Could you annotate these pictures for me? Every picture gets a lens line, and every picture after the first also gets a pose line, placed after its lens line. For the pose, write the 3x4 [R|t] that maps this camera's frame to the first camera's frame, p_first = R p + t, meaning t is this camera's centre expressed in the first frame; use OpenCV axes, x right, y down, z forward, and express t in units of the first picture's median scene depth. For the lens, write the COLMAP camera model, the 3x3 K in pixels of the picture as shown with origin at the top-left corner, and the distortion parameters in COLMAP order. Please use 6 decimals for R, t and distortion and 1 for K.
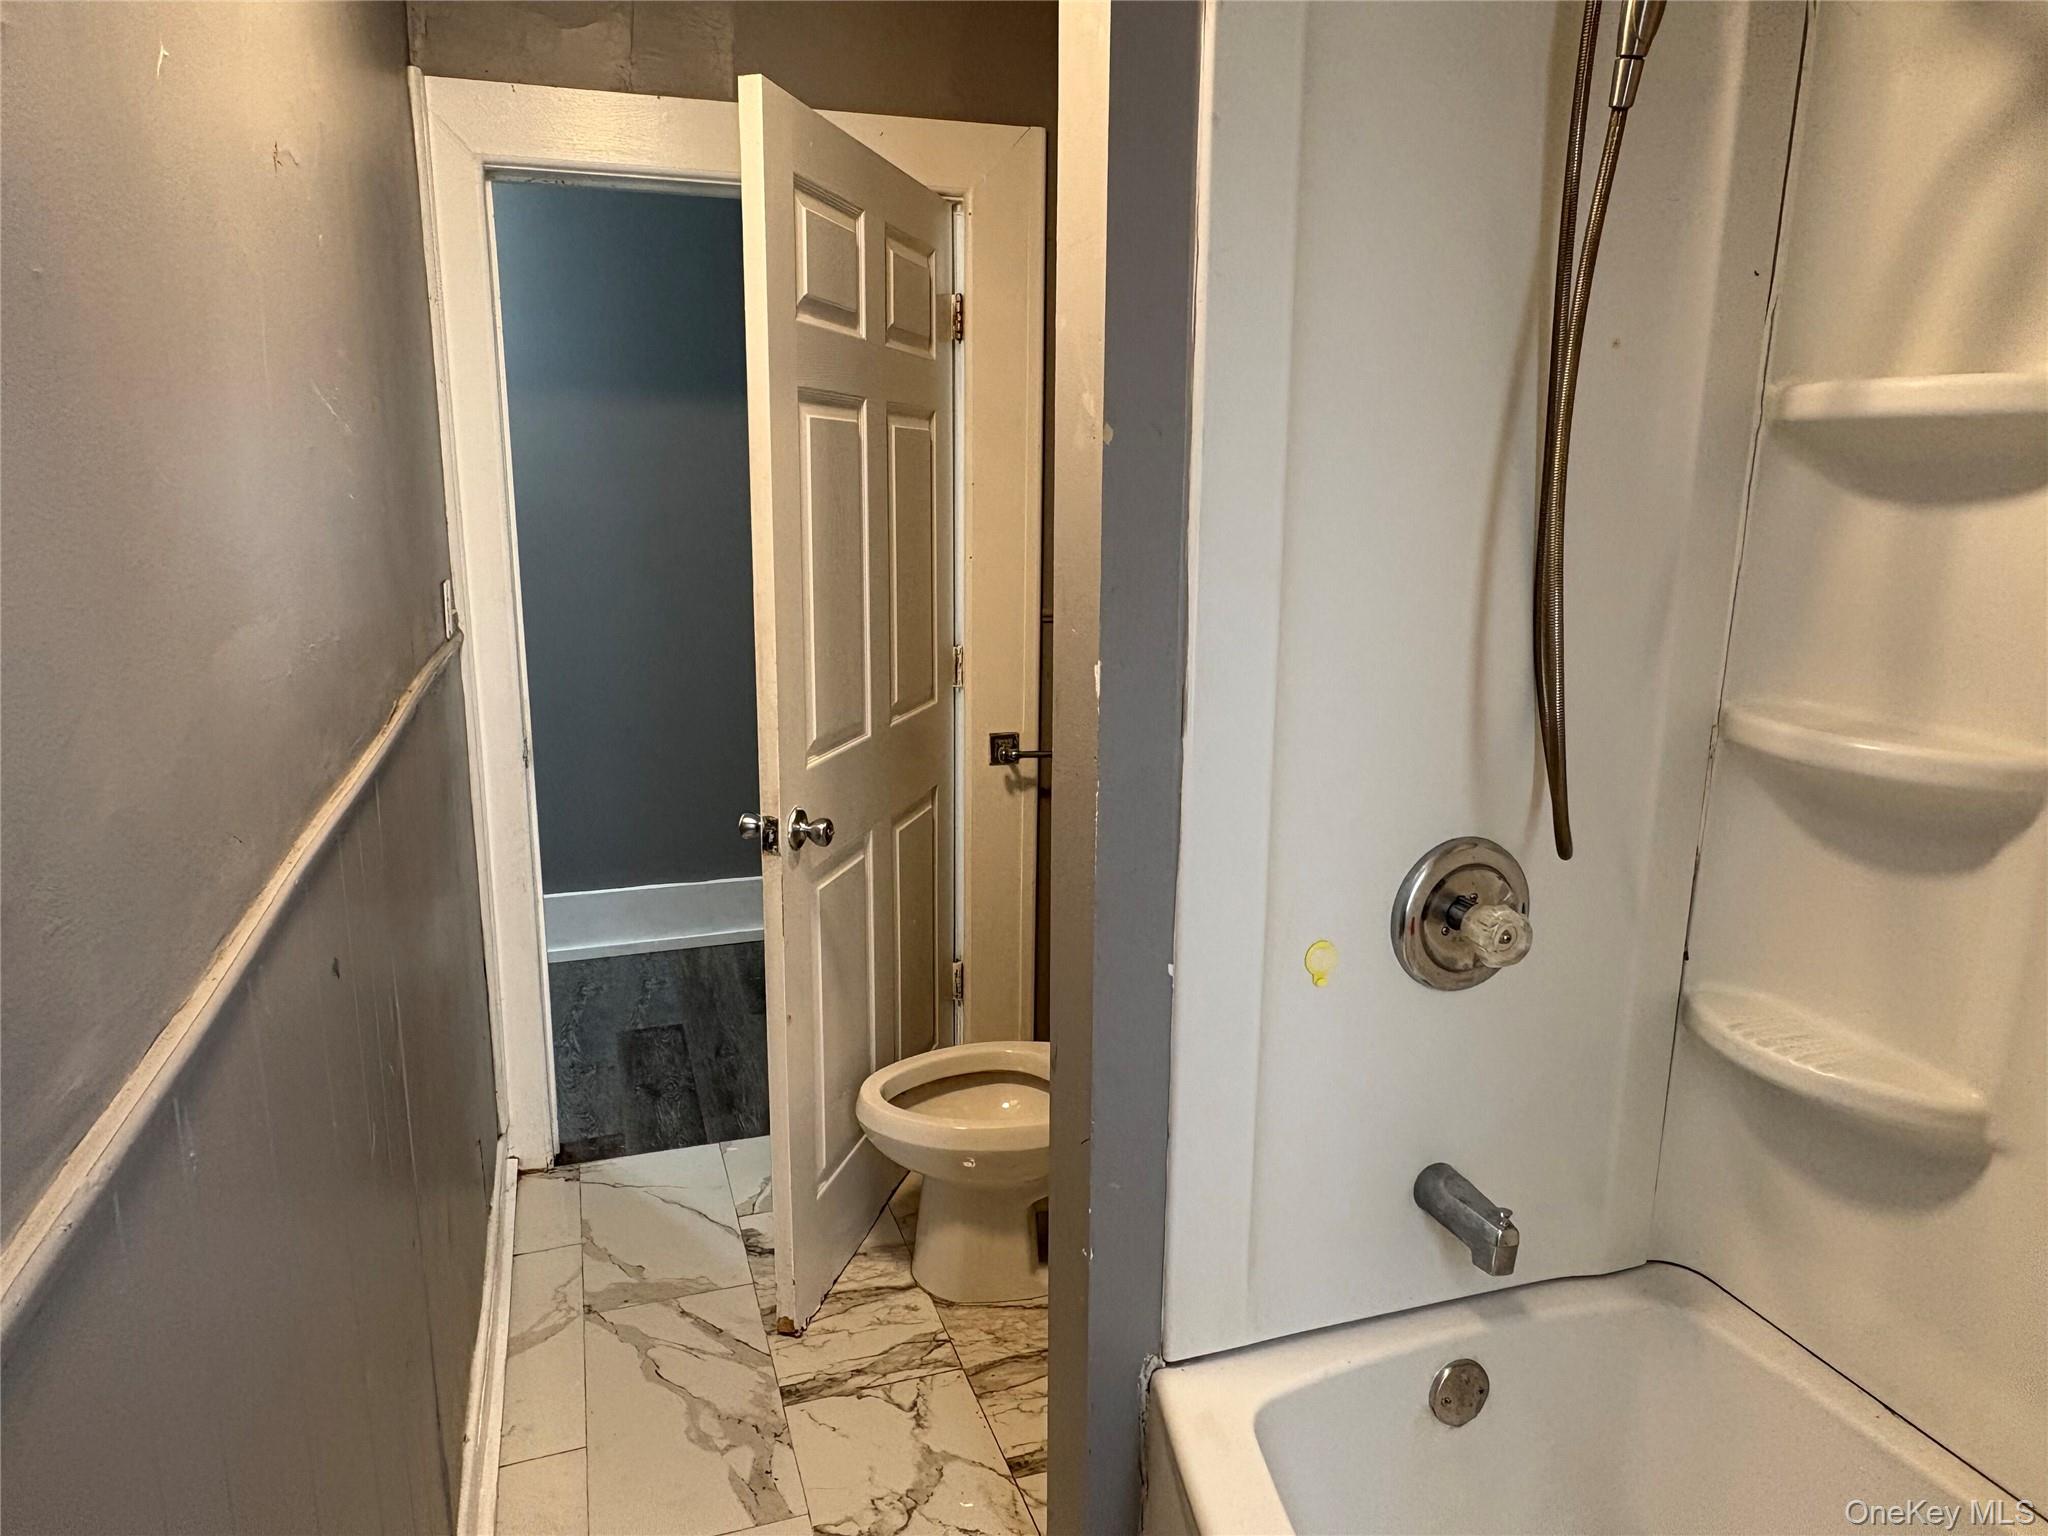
lens RADIAL K [[1315.5, 0, 1021.5], [0, 1315.5, 765.8], [0, 0, 1]] dist [0.005841, 0.002421]
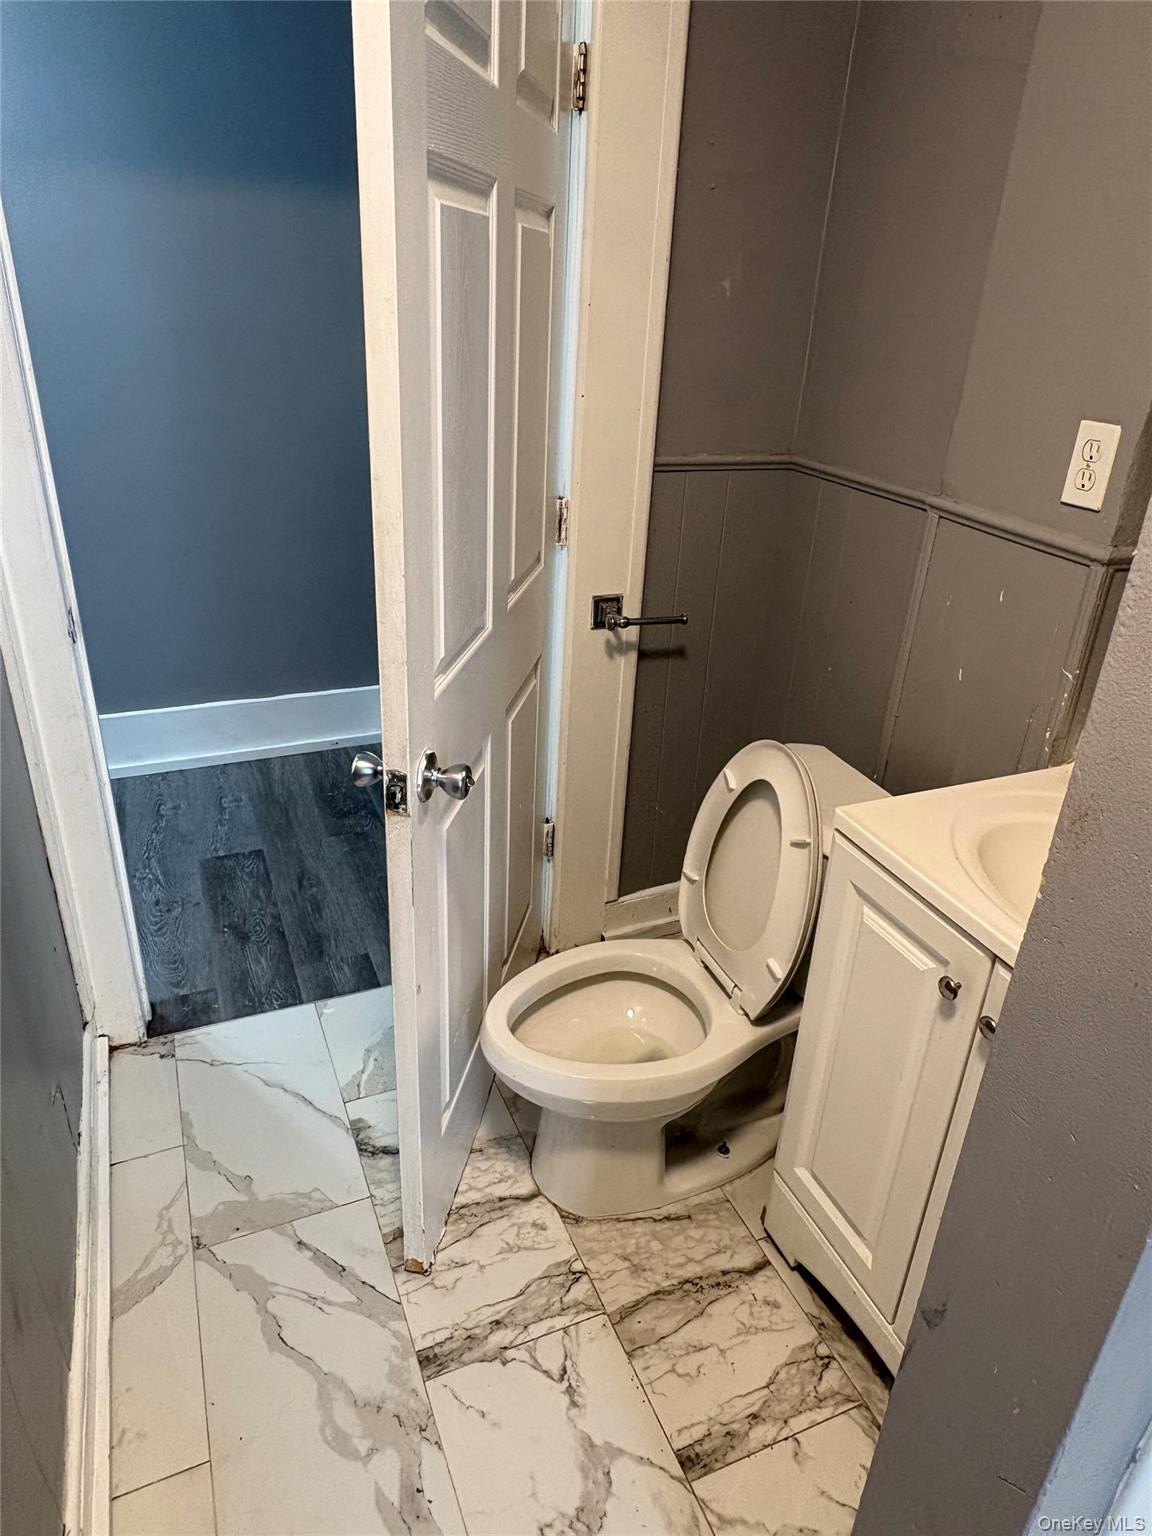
lens RADIAL K [[986.6, 0, 578.0], [0, 986.6, 766.3], [0, 0, 1]] dist [0.005841, 0.002421]
pose [[0.996521, -0.000915, 0.083334, -0.113052], [-0.018893, 0.971425, 0.236592, -0.088254], [-0.081169, -0.237343, 0.968029, 0.365391]]
